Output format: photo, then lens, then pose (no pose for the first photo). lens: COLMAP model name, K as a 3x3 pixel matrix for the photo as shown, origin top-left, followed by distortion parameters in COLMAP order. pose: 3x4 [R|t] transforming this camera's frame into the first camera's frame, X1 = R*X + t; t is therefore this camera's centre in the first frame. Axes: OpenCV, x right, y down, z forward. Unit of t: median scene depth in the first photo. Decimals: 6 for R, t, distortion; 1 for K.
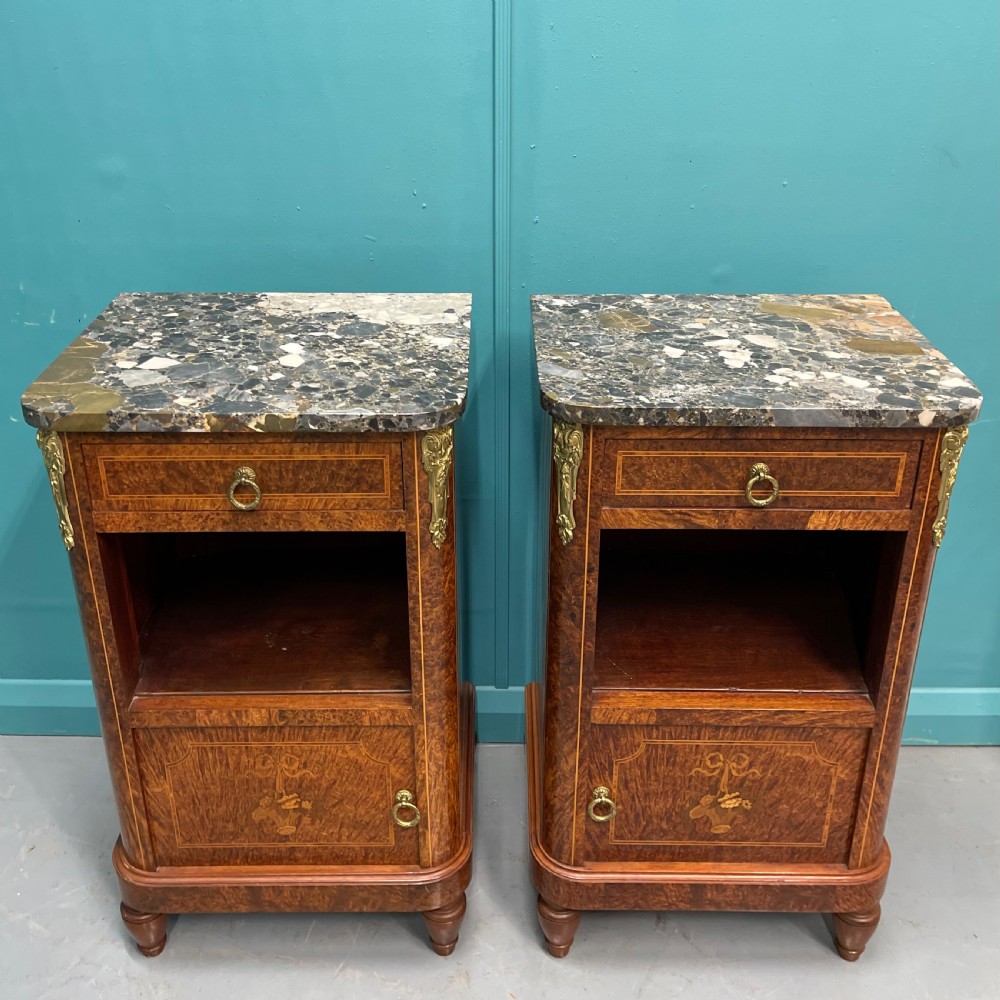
lens RADIAL K [[1037.1, 0, 494.7], [0, 1037.1, 396.2], [0, 0, 1]] dist [0.030536, 0.003407]
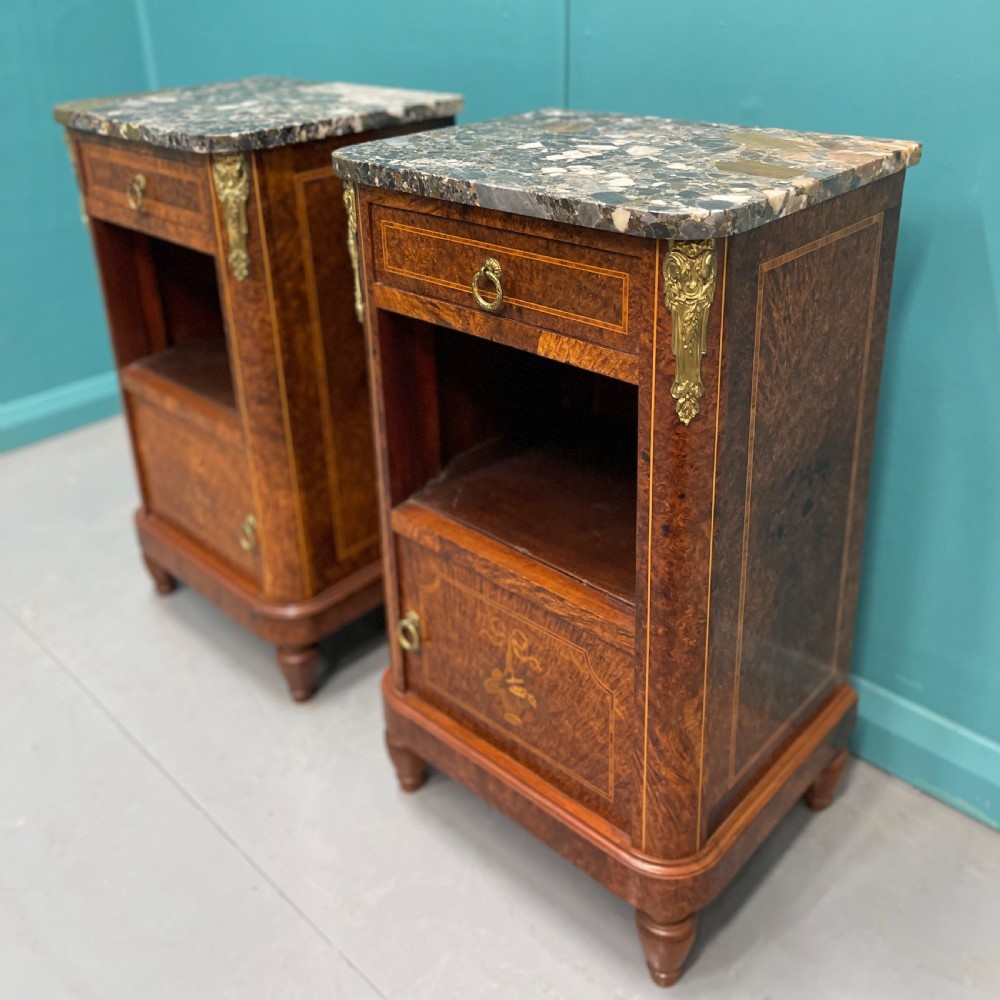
lens RADIAL K [[1011.4, 0, 496.8], [0, 1011.4, 338.6], [0, 0, 1]] dist [0.066468, -0.090086]
pose [[0.737401, 0.215214, -0.640252, 0.763196], [-0.236419, 0.970160, 0.053817, 0.078786], [0.632729, 0.111683, 0.766278, 0.357487]]
